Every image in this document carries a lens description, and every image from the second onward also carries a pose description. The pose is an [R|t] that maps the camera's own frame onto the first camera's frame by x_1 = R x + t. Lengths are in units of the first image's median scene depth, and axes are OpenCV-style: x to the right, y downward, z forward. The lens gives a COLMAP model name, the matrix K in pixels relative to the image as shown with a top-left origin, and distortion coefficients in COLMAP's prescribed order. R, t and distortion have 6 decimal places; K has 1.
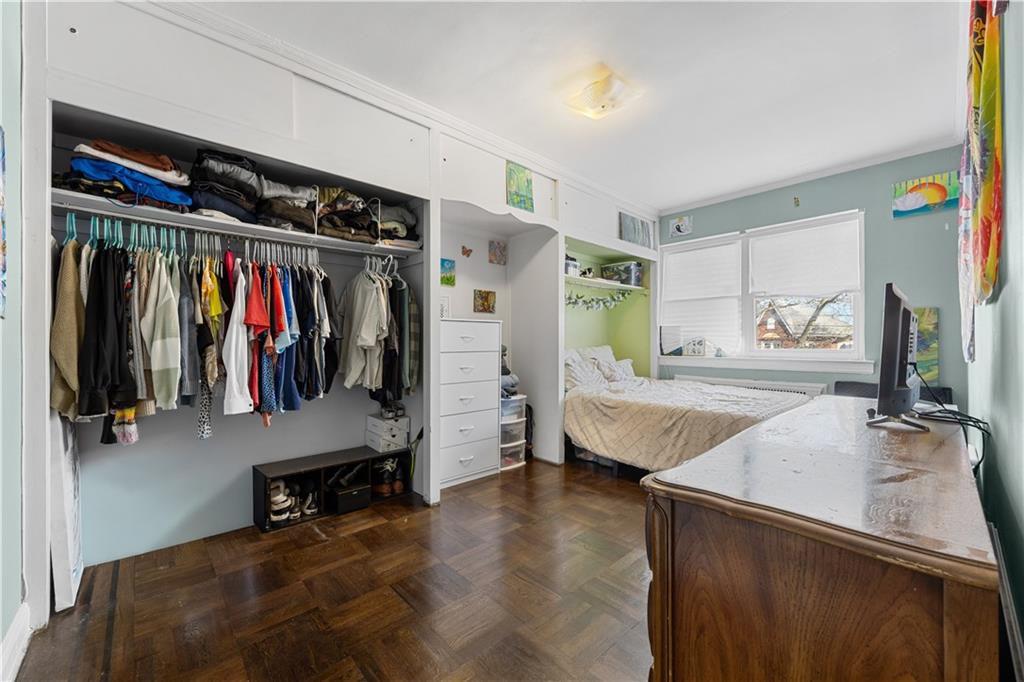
lens RADIAL K [[392.1, 0, 509.3], [0, 392.1, 342.2], [0, 0, 1]] dist [-0.004976, -0.000055]
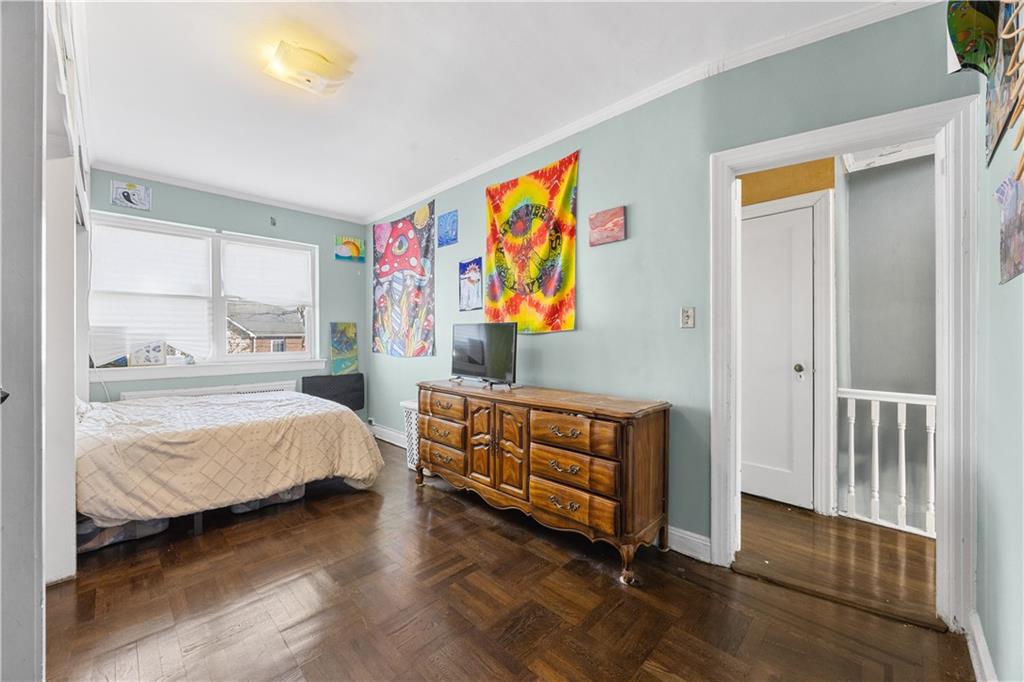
lens RADIAL K [[392.1, 0, 509.3], [0, 392.1, 342.2], [0, 0, 1]] dist [-0.004976, -0.000055]
pose [[-0.037311, -0.008937, 0.999264, -0.407550], [0.002256, 0.999957, 0.009027, -0.021448], [-0.999301, 0.002591, -0.037289, 0.361067]]
